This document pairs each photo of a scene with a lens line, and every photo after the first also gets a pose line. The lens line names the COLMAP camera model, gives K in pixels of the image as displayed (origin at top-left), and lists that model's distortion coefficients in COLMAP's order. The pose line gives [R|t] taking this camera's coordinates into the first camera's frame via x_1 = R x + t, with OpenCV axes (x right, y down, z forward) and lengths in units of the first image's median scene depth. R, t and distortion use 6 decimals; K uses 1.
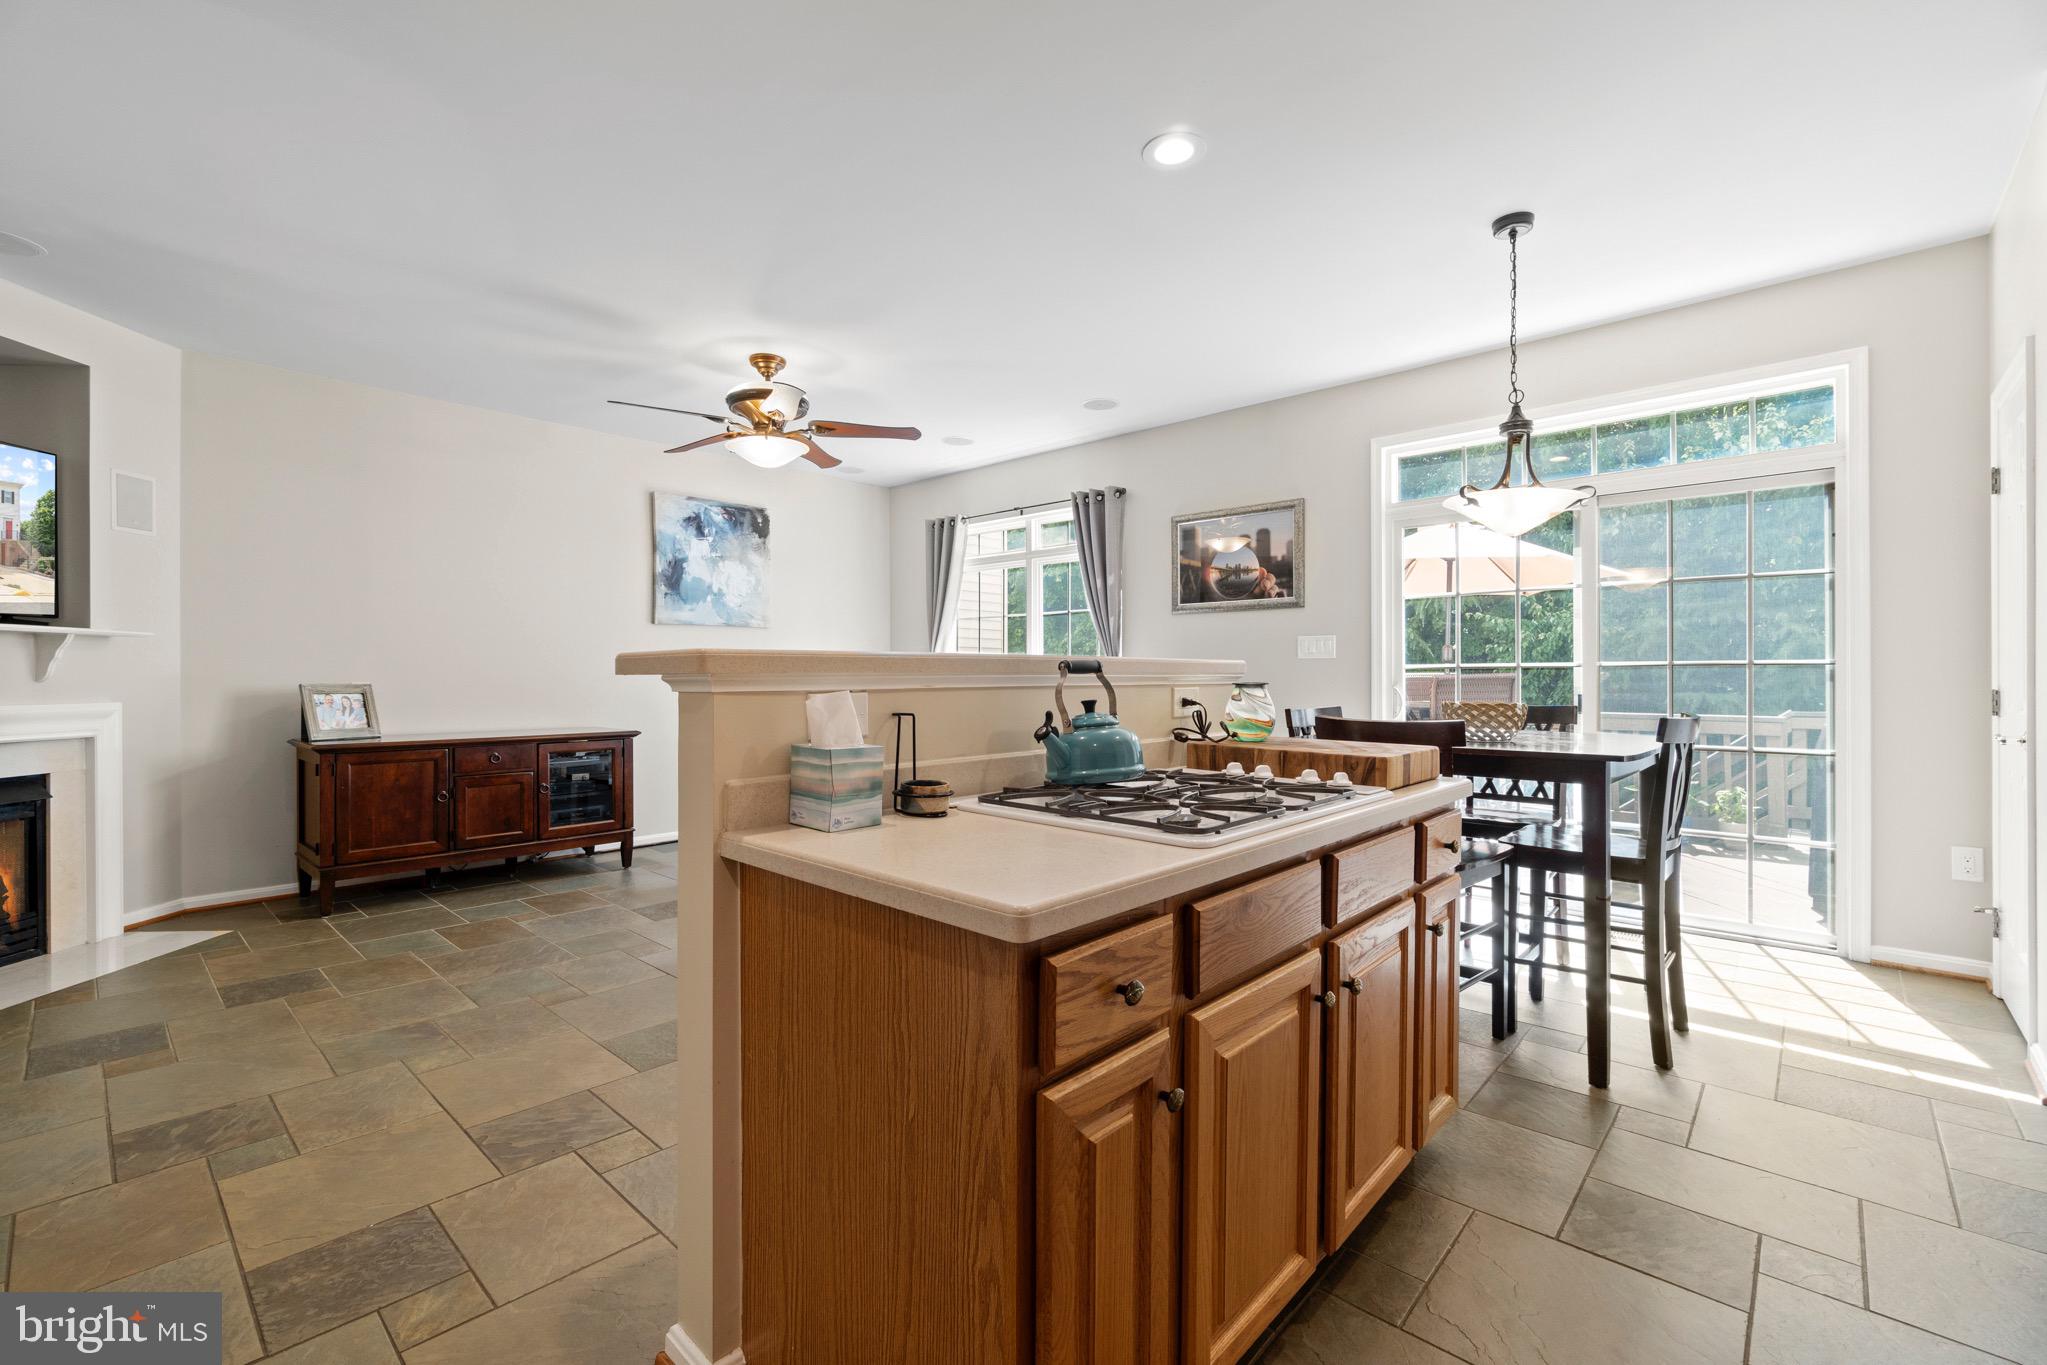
lens RADIAL K [[881.0, 0, 1014.6], [0, 881.0, 679.9], [0, 0, 1]] dist [-0.012162, 0.003973]
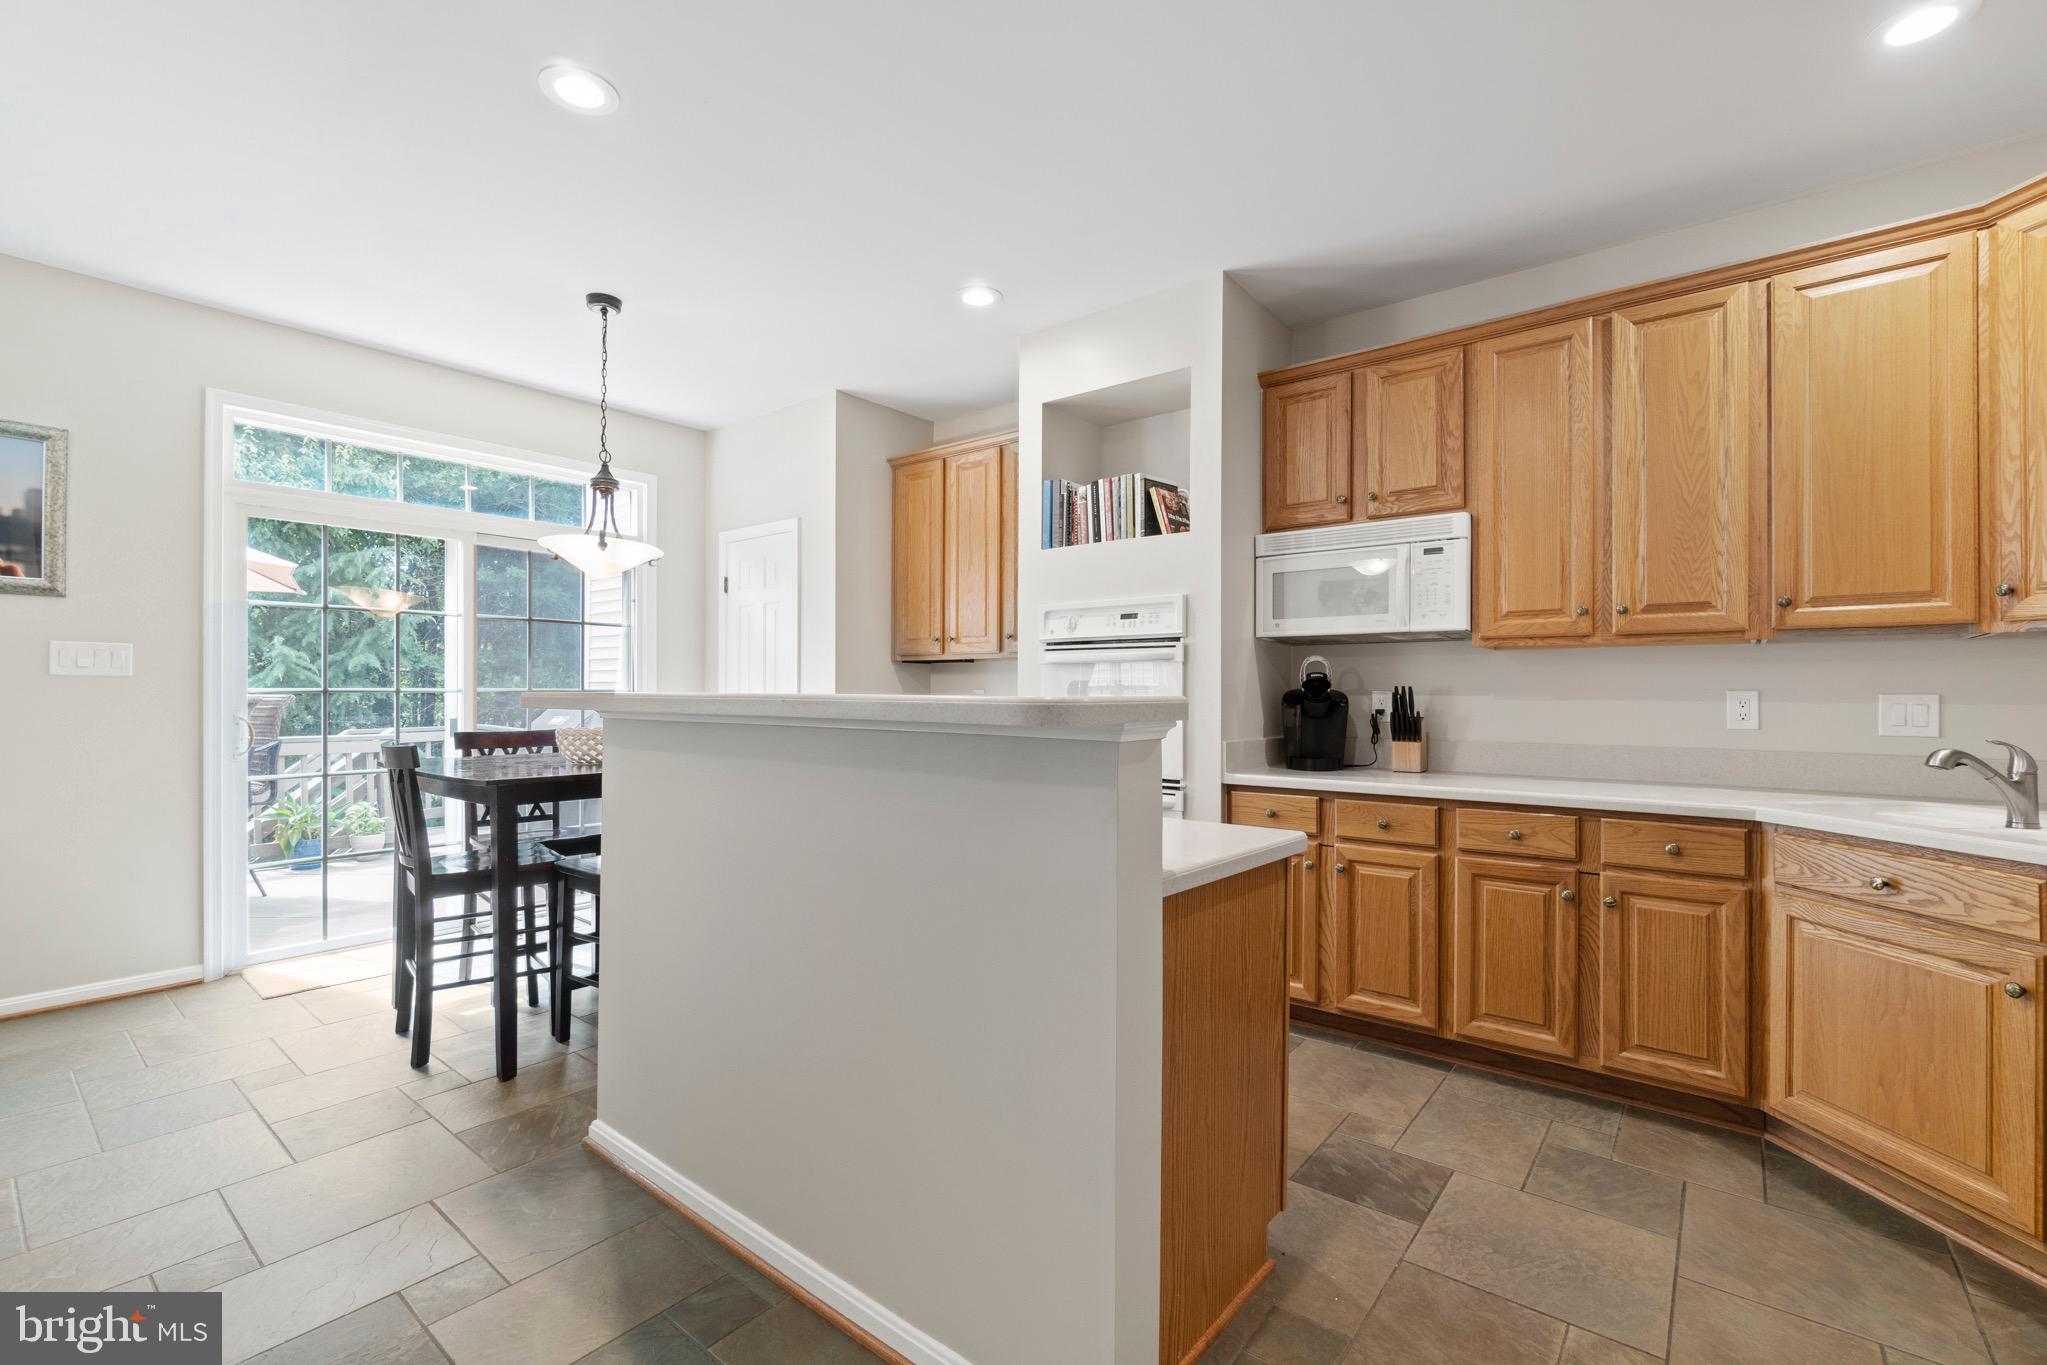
lens RADIAL K [[881.0, 0, 1023.2], [0, 881.0, 693.9], [0, 0, 1]] dist [-0.012162, 0.003973]
pose [[-0.071159, 0.003307, 0.997460, -0.359070], [-0.000013, 0.999995, -0.003316, -0.008183], [-0.997465, -0.000249, -0.071159, 0.330326]]
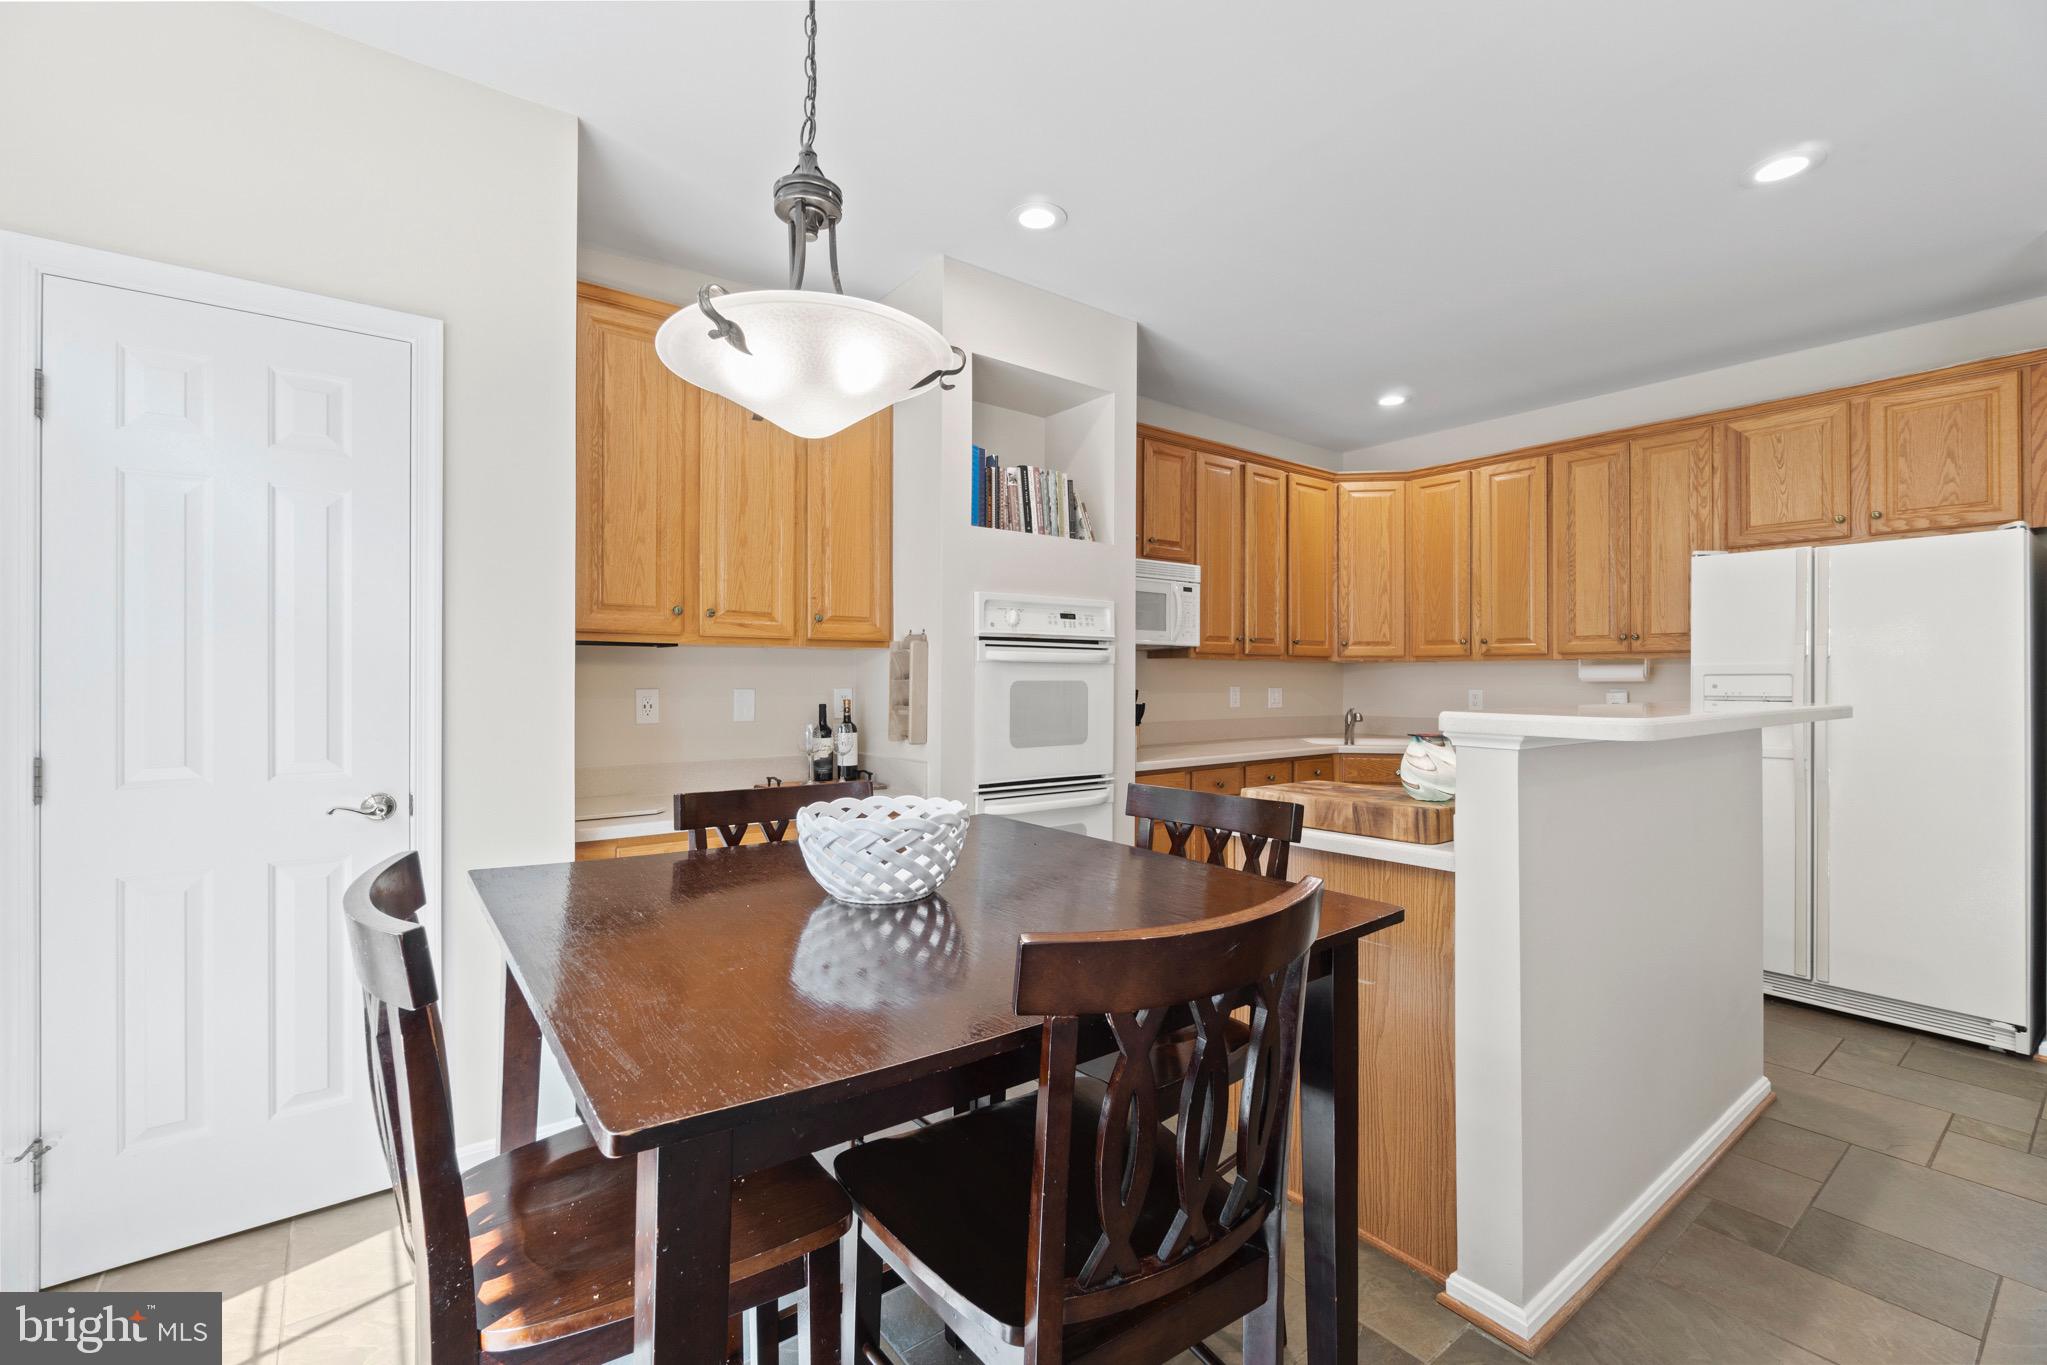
lens RADIAL K [[881.0, 0, 1016.4], [0, 881.0, 671.0], [0, 0, 1]] dist [-0.012162, 0.003973]
pose [[-0.985733, 0.001502, 0.168308, 0.238823], [0.001143, 0.999997, -0.002229, -0.027395], [-0.168311, -0.002005, -0.985732, 0.868802]]
